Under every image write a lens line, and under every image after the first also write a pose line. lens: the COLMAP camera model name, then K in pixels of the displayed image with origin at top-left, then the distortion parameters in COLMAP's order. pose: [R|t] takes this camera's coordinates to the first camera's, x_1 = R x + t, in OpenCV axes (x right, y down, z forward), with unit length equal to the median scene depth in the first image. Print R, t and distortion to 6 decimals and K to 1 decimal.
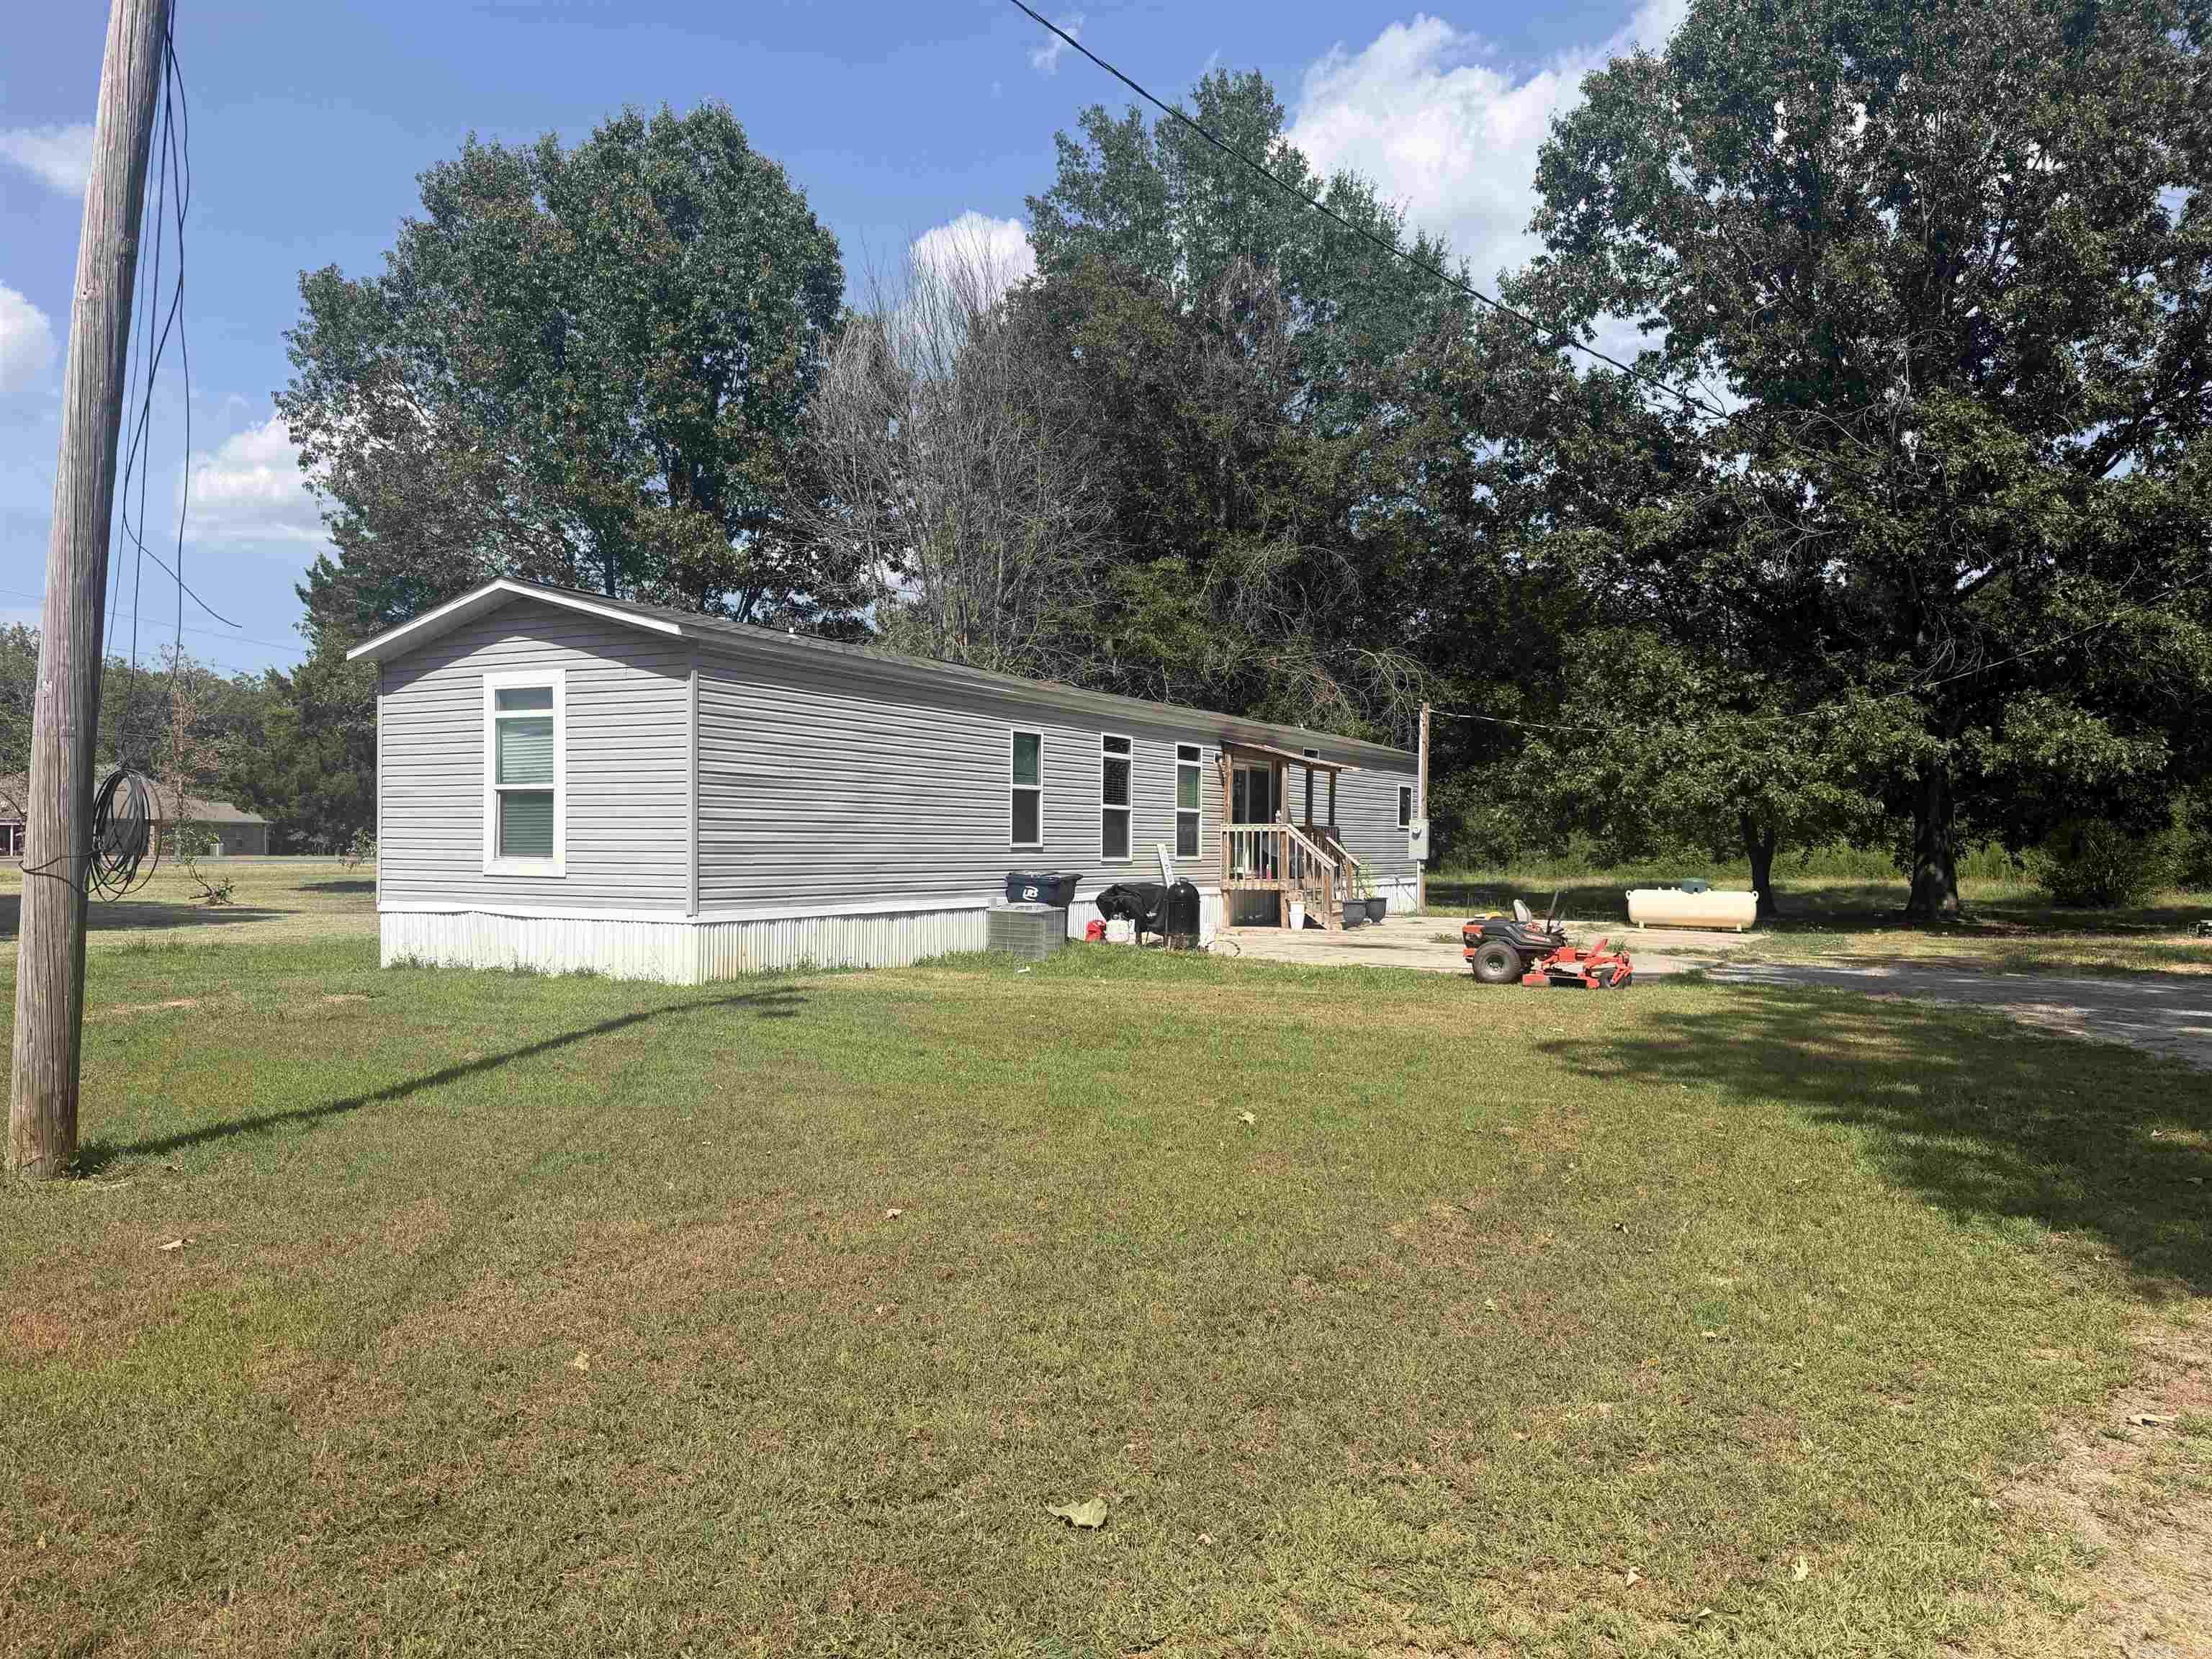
lens RADIAL K [[1541.0, 0, 1097.5], [0, 1541.0, 836.0], [0, 0, 1]] dist [0.012911, -0.033856]
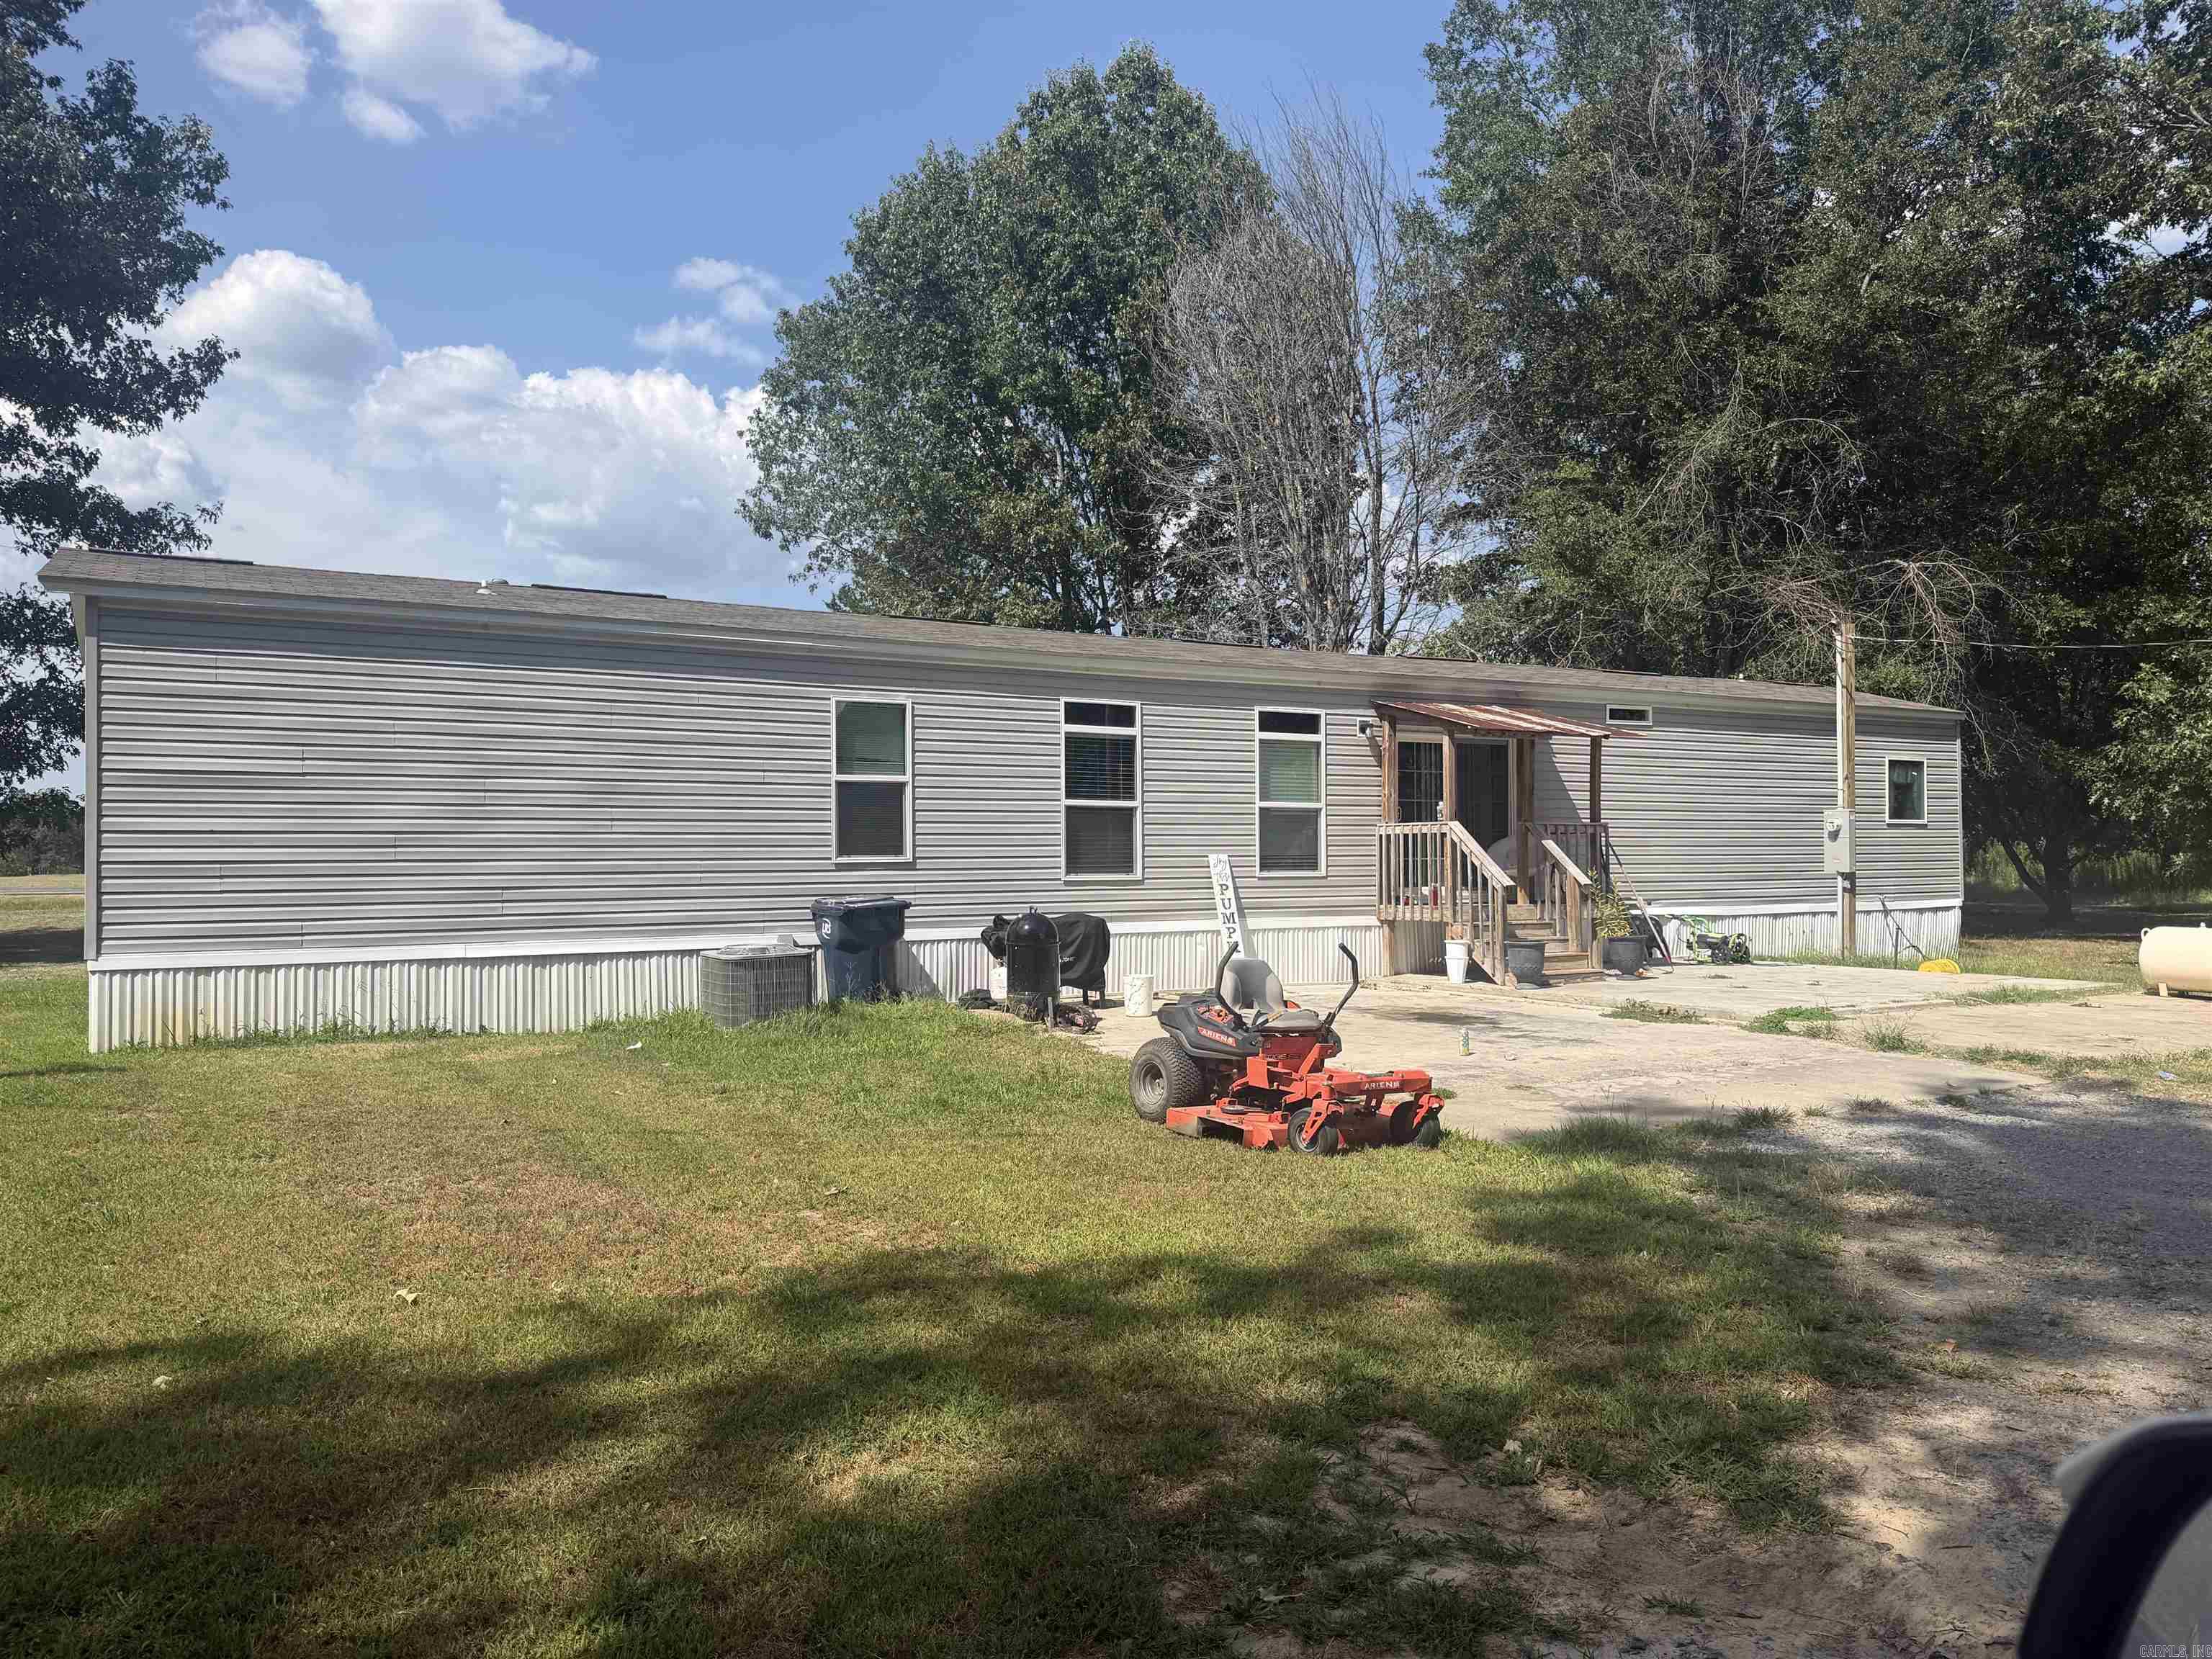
lens RADIAL K [[1541.0, 0, 1105.7], [0, 1541.0, 826.1], [0, 0, 1]] dist [0.012911, -0.033856]
pose [[0.861187, -0.019605, -0.507910, 0.375976], [0.013612, 0.999787, -0.015511, 0.002595], [0.508106, 0.006444, 0.861271, 0.404713]]
